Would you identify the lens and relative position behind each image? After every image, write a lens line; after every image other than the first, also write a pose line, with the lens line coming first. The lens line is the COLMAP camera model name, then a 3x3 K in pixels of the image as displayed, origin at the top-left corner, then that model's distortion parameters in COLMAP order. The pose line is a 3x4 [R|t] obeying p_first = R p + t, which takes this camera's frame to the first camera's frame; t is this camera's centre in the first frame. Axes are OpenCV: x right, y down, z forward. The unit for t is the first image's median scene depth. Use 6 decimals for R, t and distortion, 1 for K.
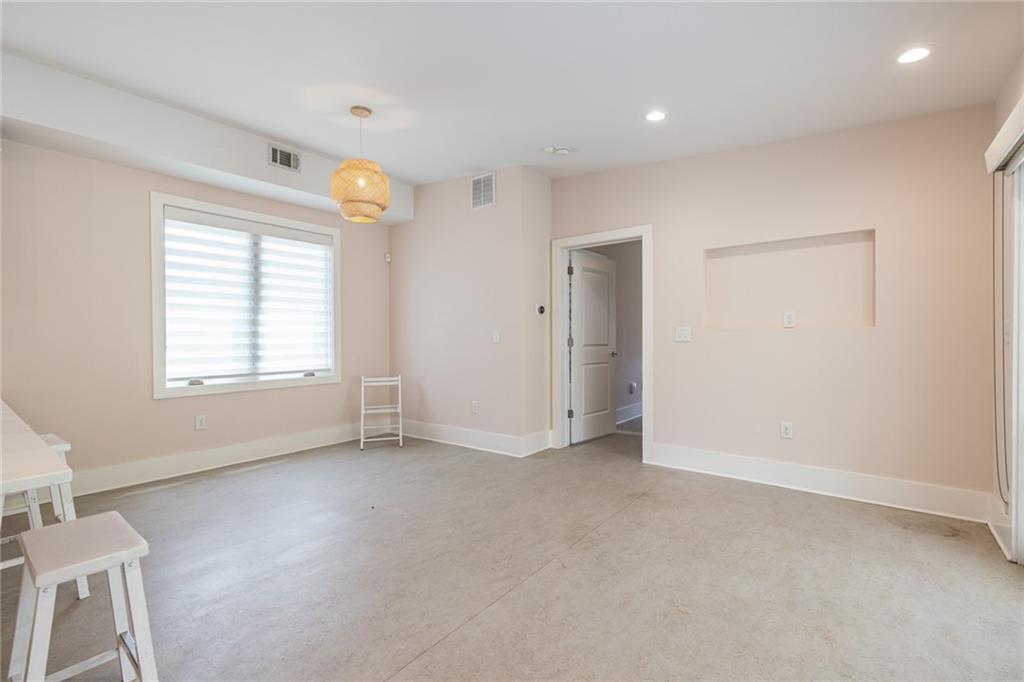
lens RADIAL K [[426.6, 0, 515.7], [0, 426.6, 334.4], [0, 0, 1]] dist [0.000504, 0.000170]
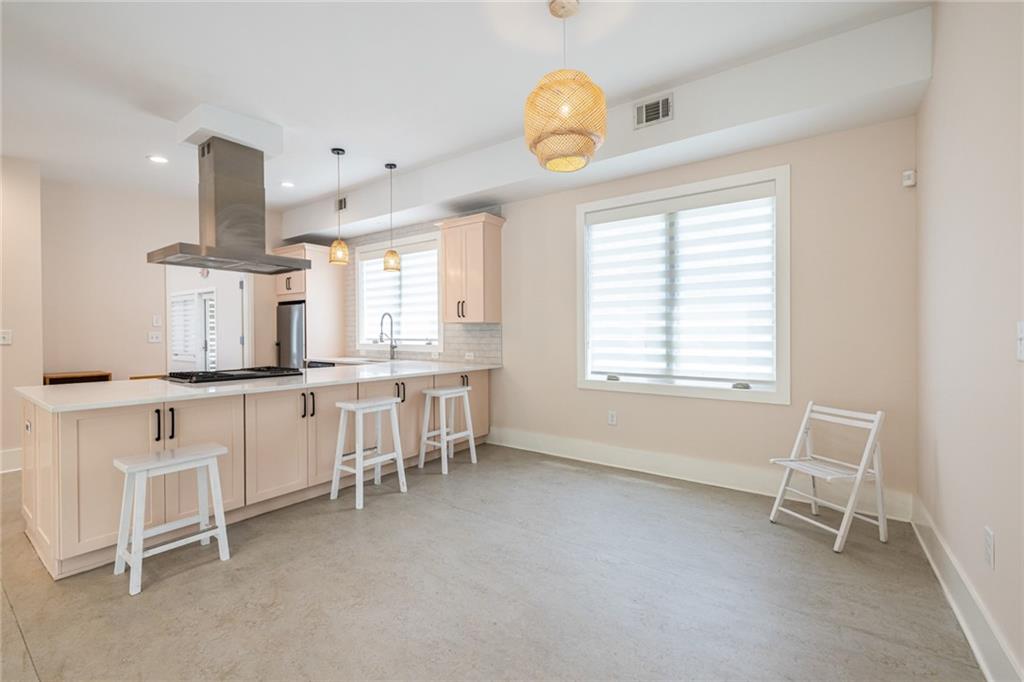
lens RADIAL K [[426.6, 0, 515.7], [0, 426.6, 334.4], [0, 0, 1]] dist [0.000504, 0.000170]
pose [[0.066940, 0.008356, -0.997722, 0.224797], [0.006689, 0.999939, 0.008823, -0.001597], [0.997735, -0.007265, 0.066880, 0.633481]]
